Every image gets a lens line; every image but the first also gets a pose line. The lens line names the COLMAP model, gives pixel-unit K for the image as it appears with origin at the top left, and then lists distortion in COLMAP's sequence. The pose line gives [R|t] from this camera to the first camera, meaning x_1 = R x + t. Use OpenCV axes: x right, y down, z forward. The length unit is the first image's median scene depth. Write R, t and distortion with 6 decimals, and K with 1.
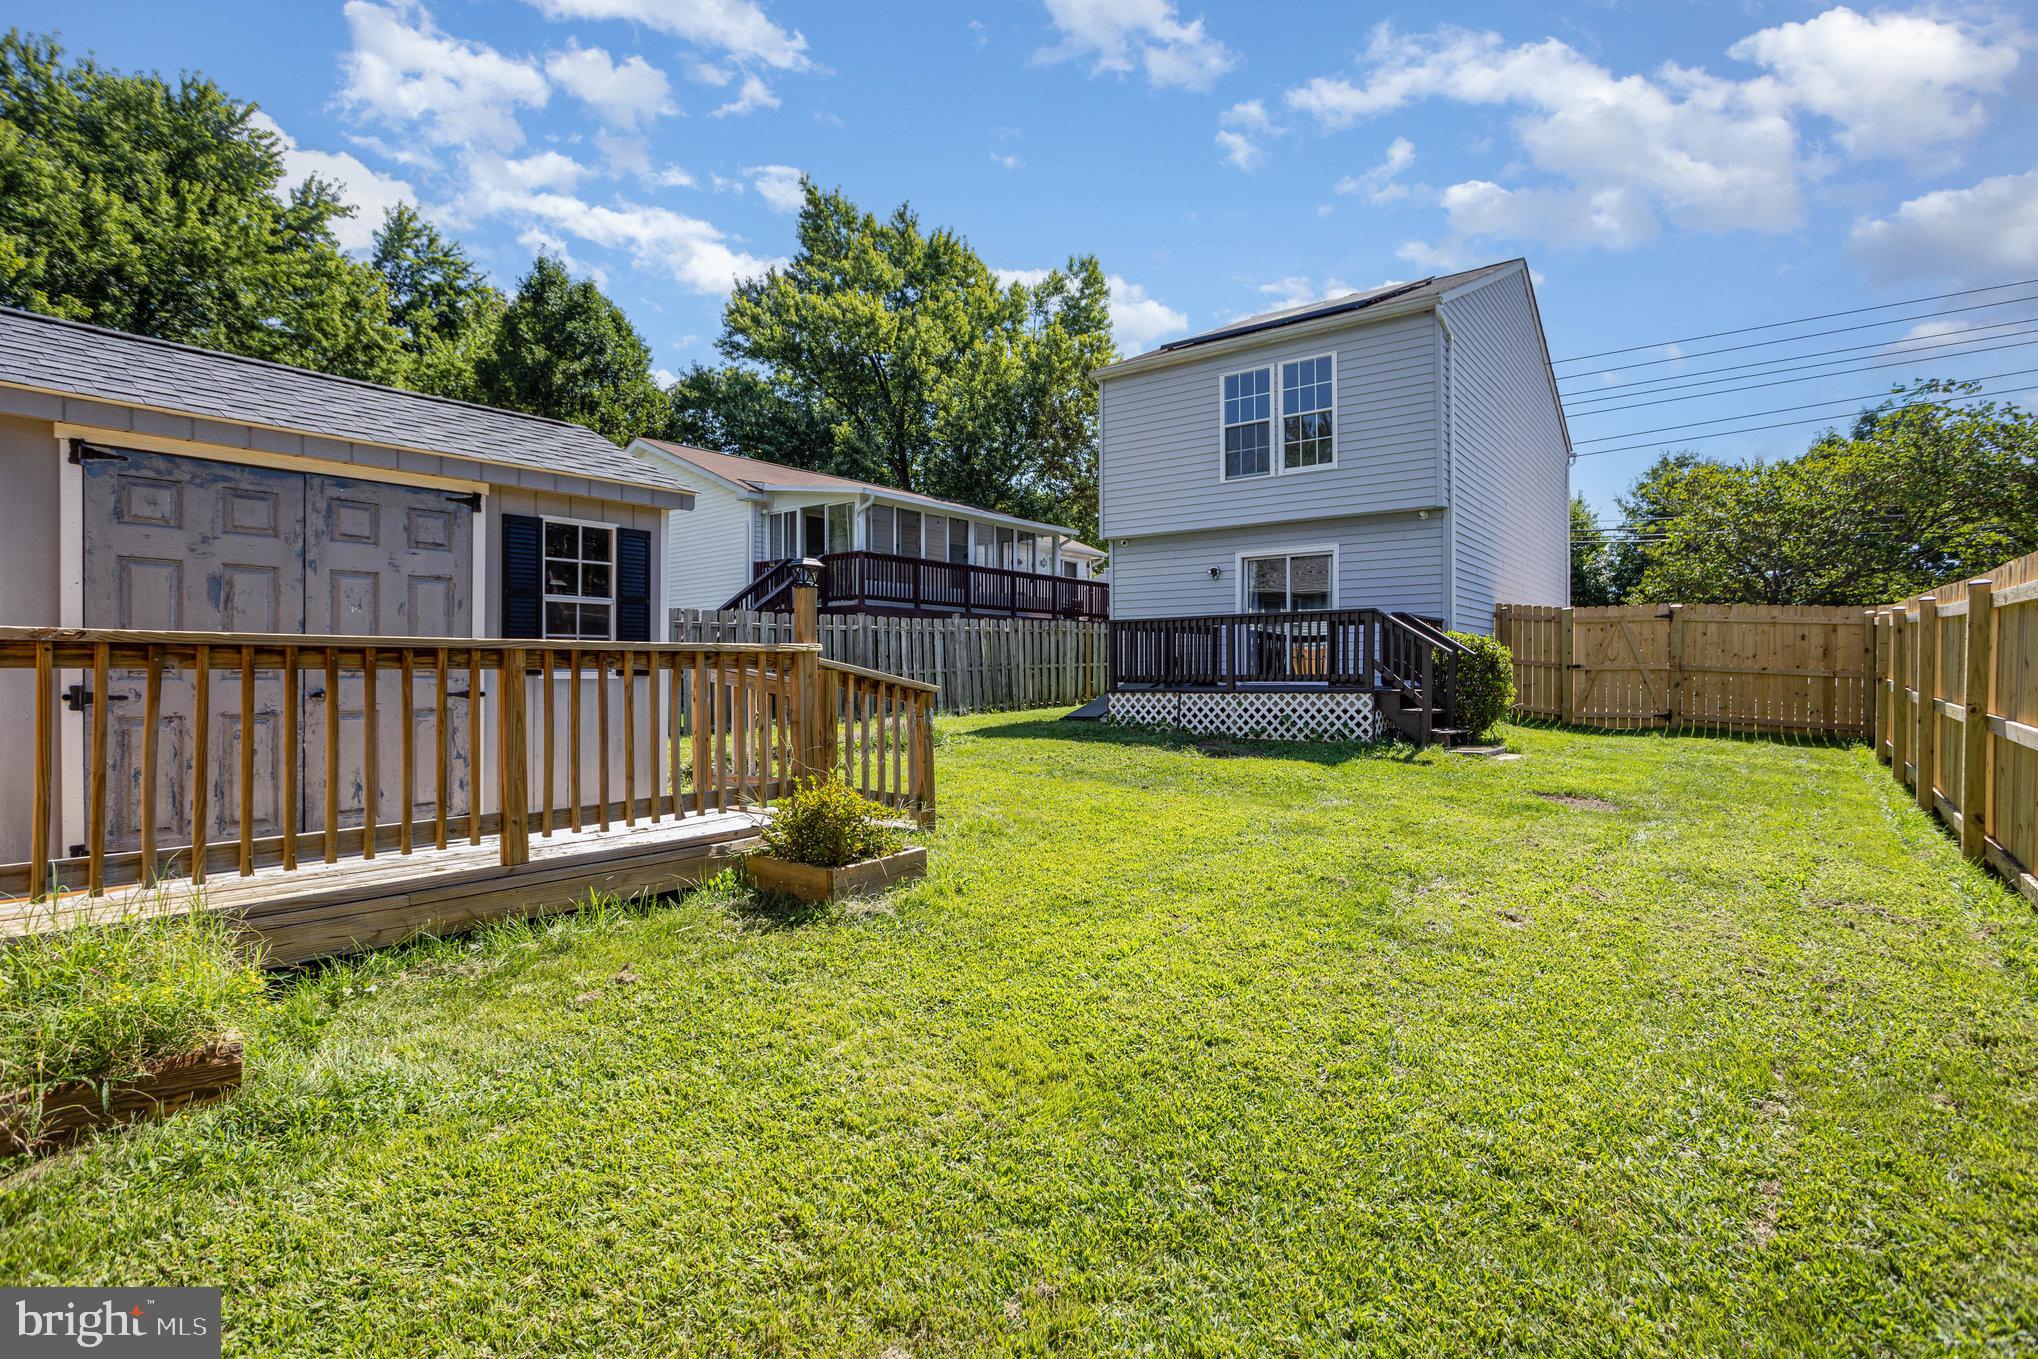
lens RADIAL K [[987.5, 0, 1019.0], [0, 987.5, 679.5], [0, 0, 1]] dist [-0.058200, 0.038979]
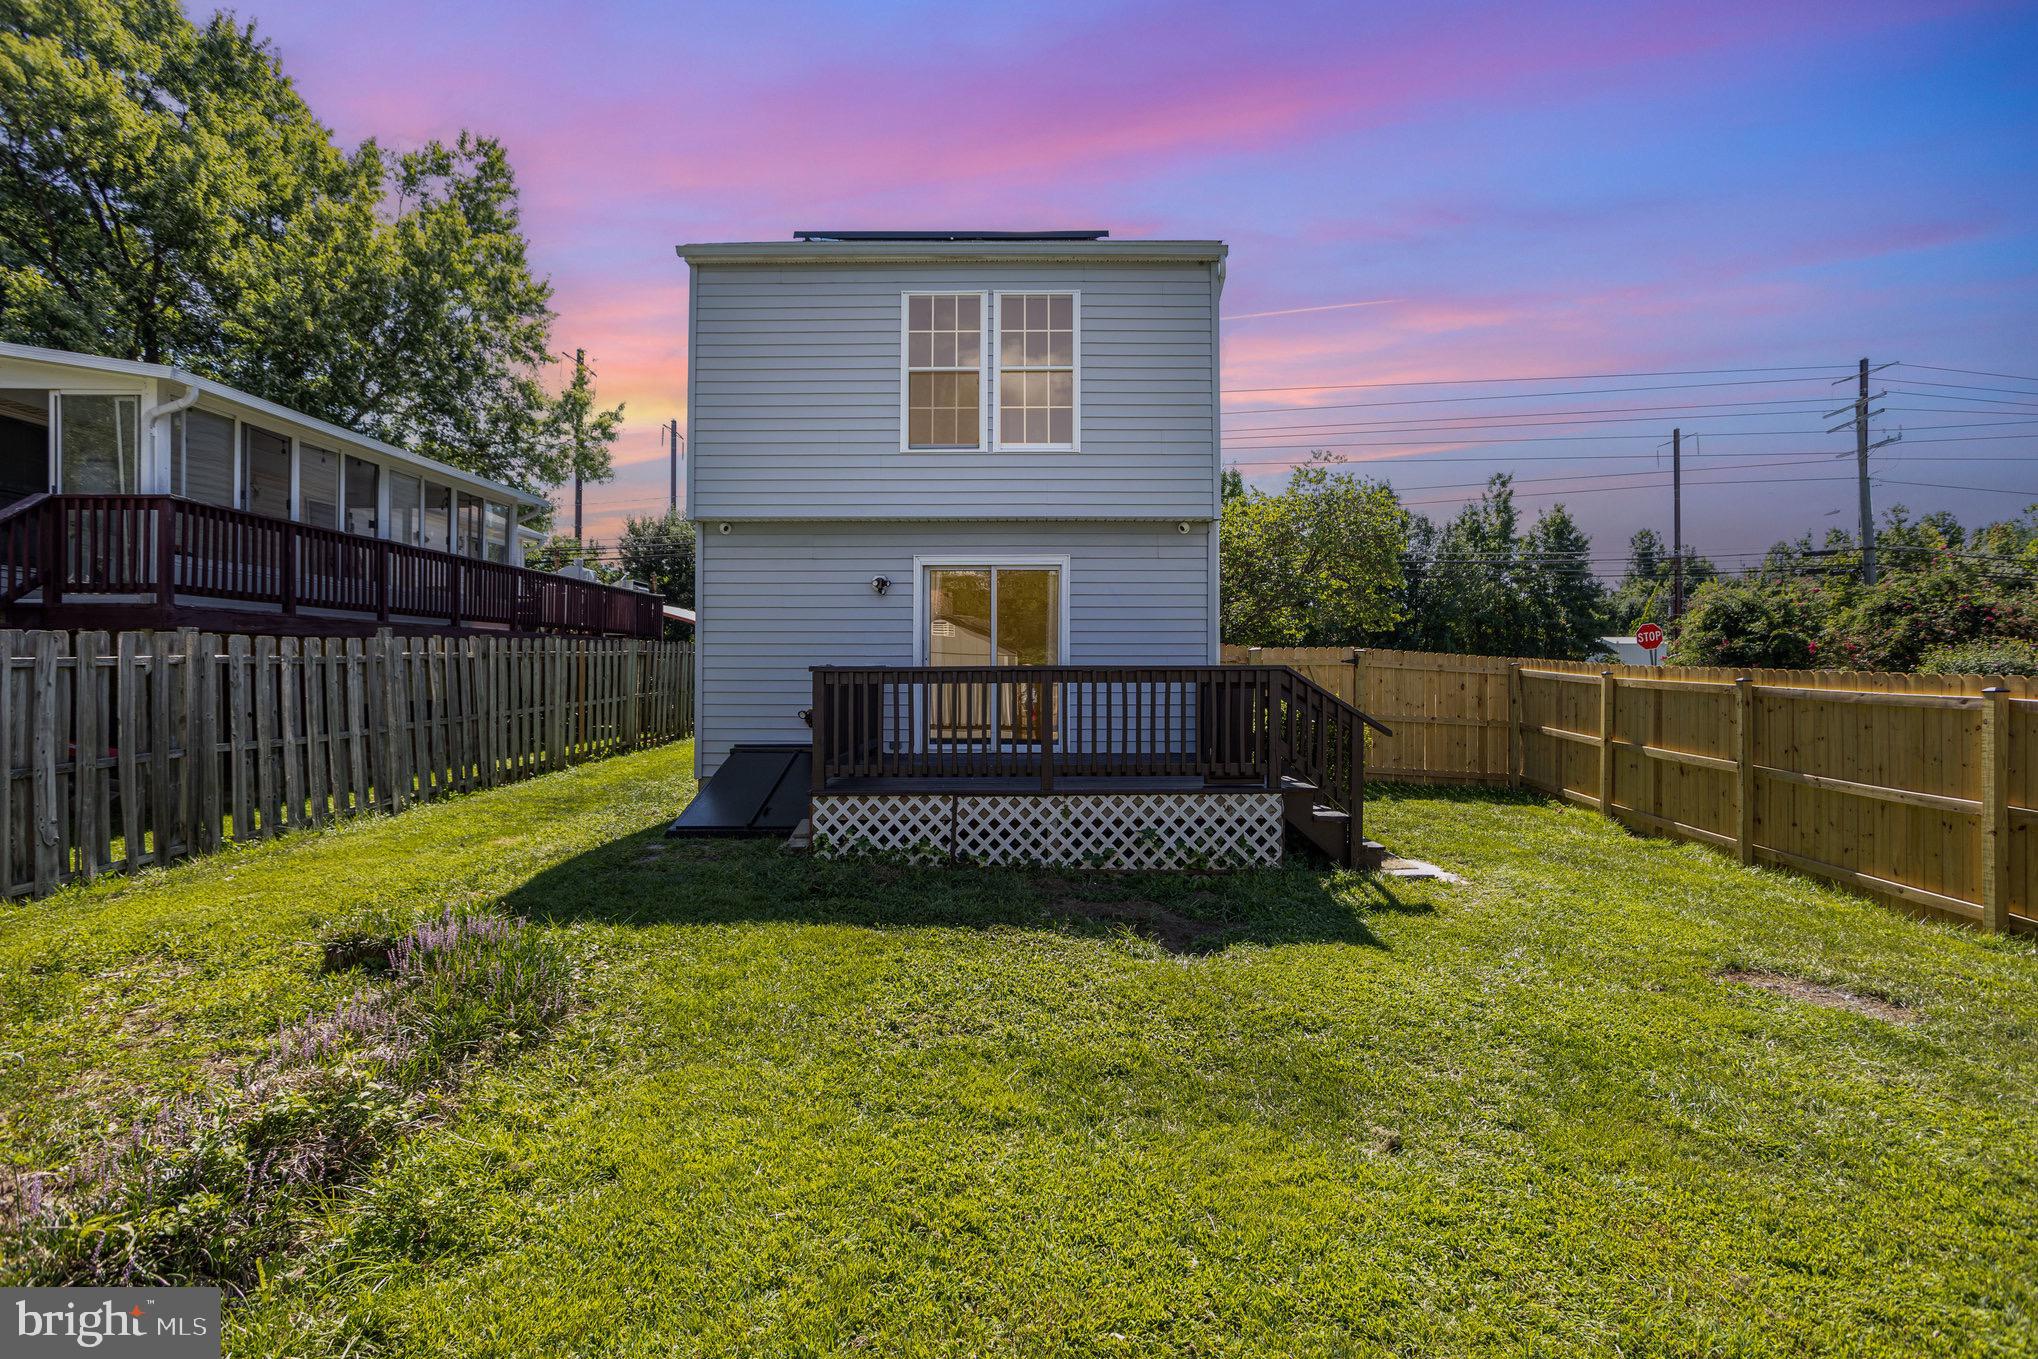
lens RADIAL K [[980.7, 0, 1022.0], [0, 980.7, 662.1], [0, 0, 1]] dist [-0.052883, 0.033511]
pose [[0.790476, 0.009017, 0.612426, -0.156531], [-0.000337, 0.999898, -0.014287, -0.055266], [-0.612493, 0.011087, 0.790399, 0.494374]]
